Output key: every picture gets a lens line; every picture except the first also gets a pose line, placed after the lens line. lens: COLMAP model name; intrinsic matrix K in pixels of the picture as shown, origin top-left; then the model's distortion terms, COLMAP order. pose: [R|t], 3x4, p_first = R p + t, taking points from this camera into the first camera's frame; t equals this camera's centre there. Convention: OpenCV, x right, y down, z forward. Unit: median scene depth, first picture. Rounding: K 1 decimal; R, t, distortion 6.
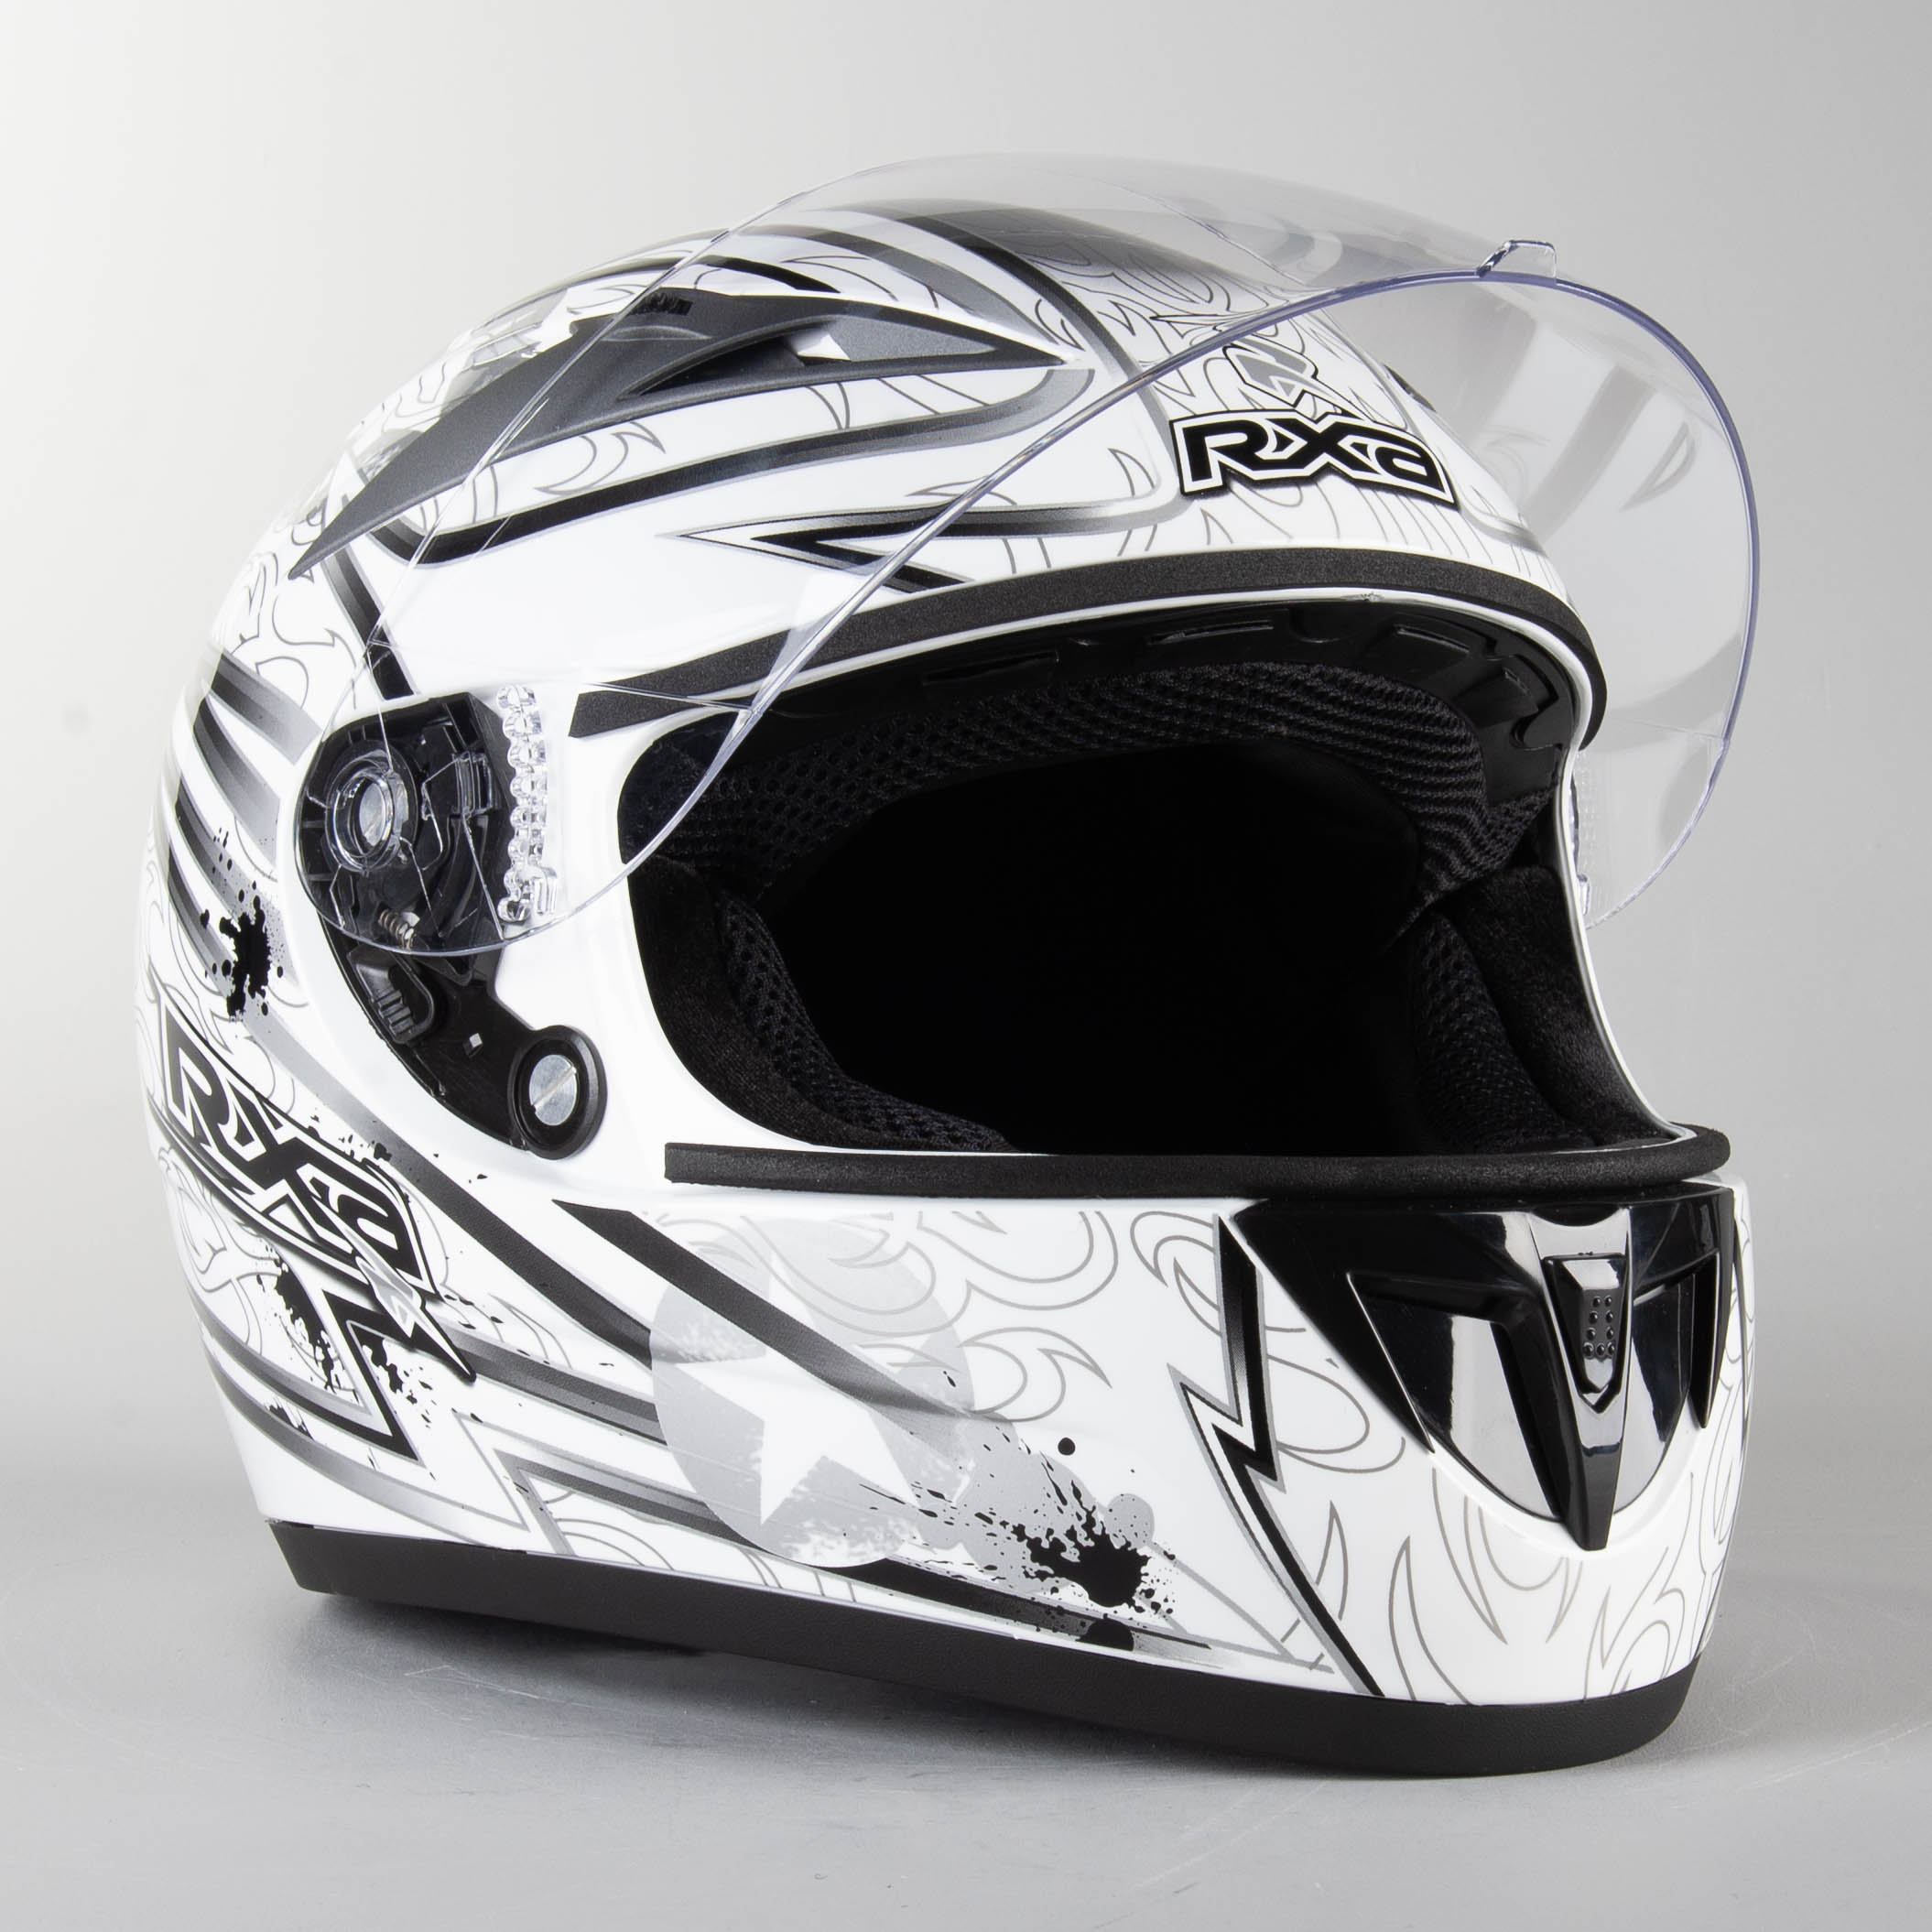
lens RADIAL K [[5221.8, 0, 963.3], [0, 5221.8, 978.6], [0, 0, 1]] dist [-0.009331, 0.000000]
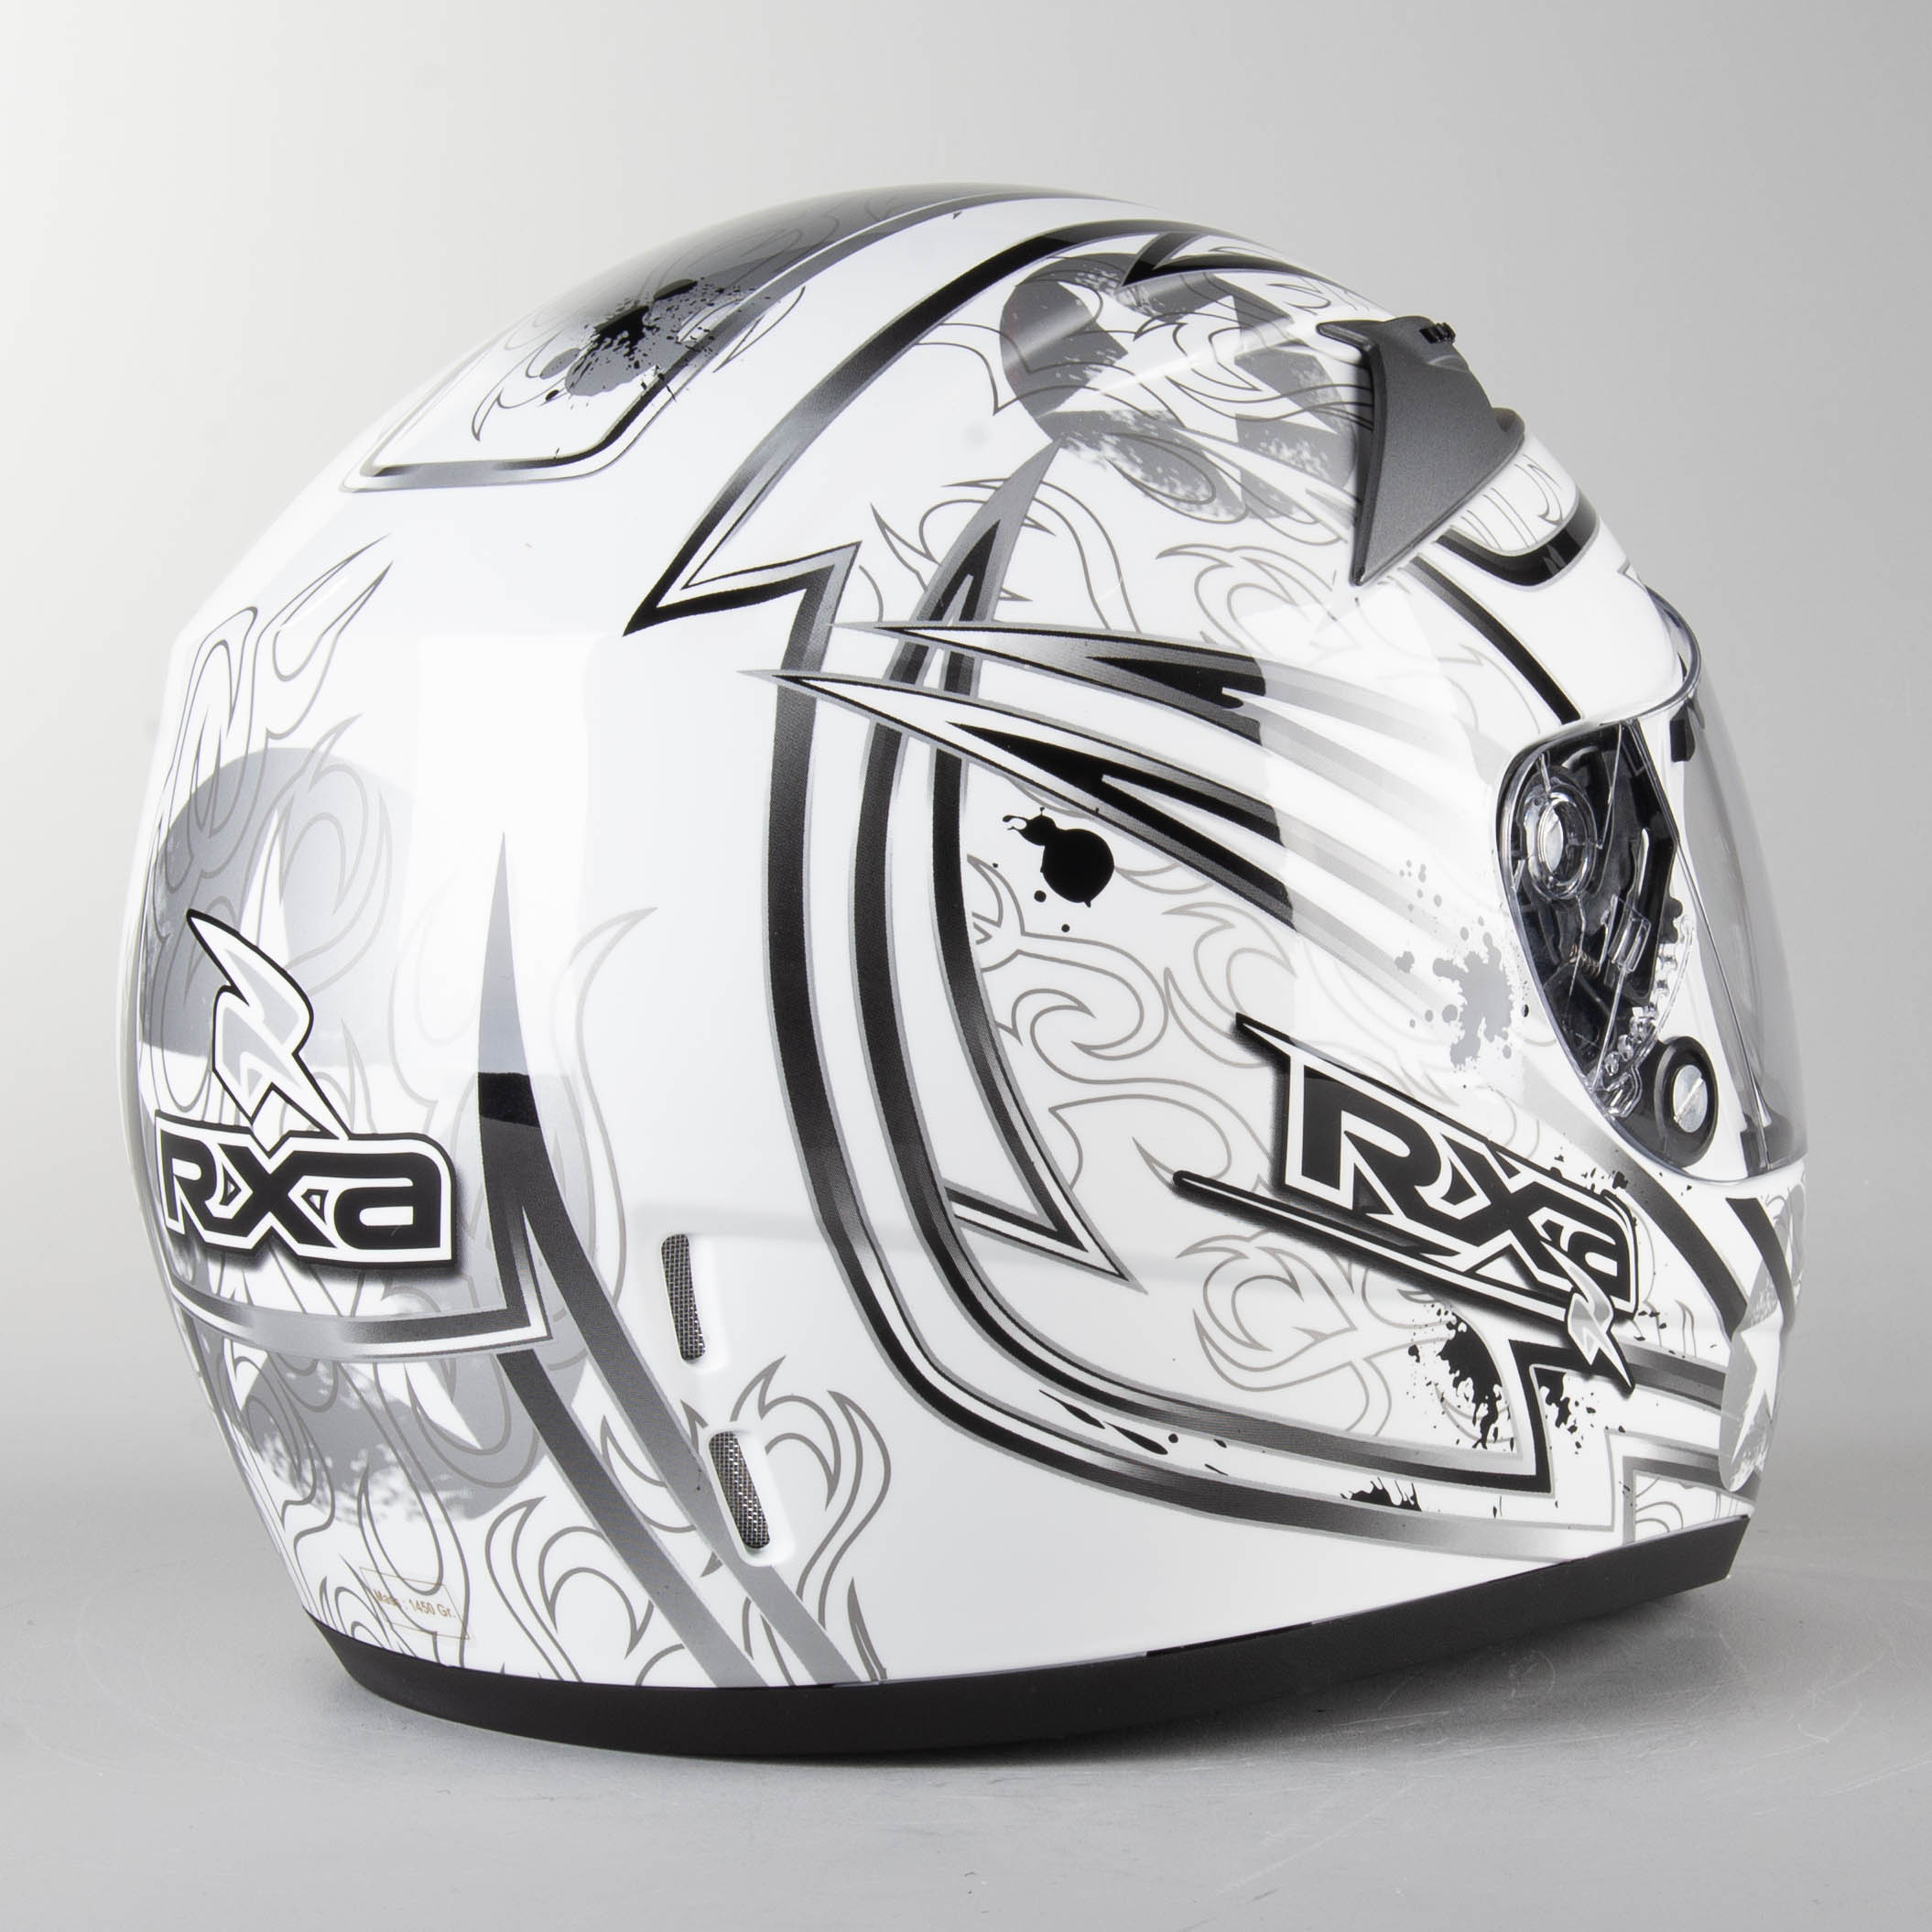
lens RADIAL K [[5221.8, 0, 964.3], [0, 5221.8, 953.6], [0, 0, 1]] dist [-0.009331, 0.000000]
pose [[-0.108944, -0.052180, 0.992677, -1.060999], [0.022298, 0.998242, 0.054920, -0.065988], [-0.993798, 0.028118, -0.107589, 1.204556]]
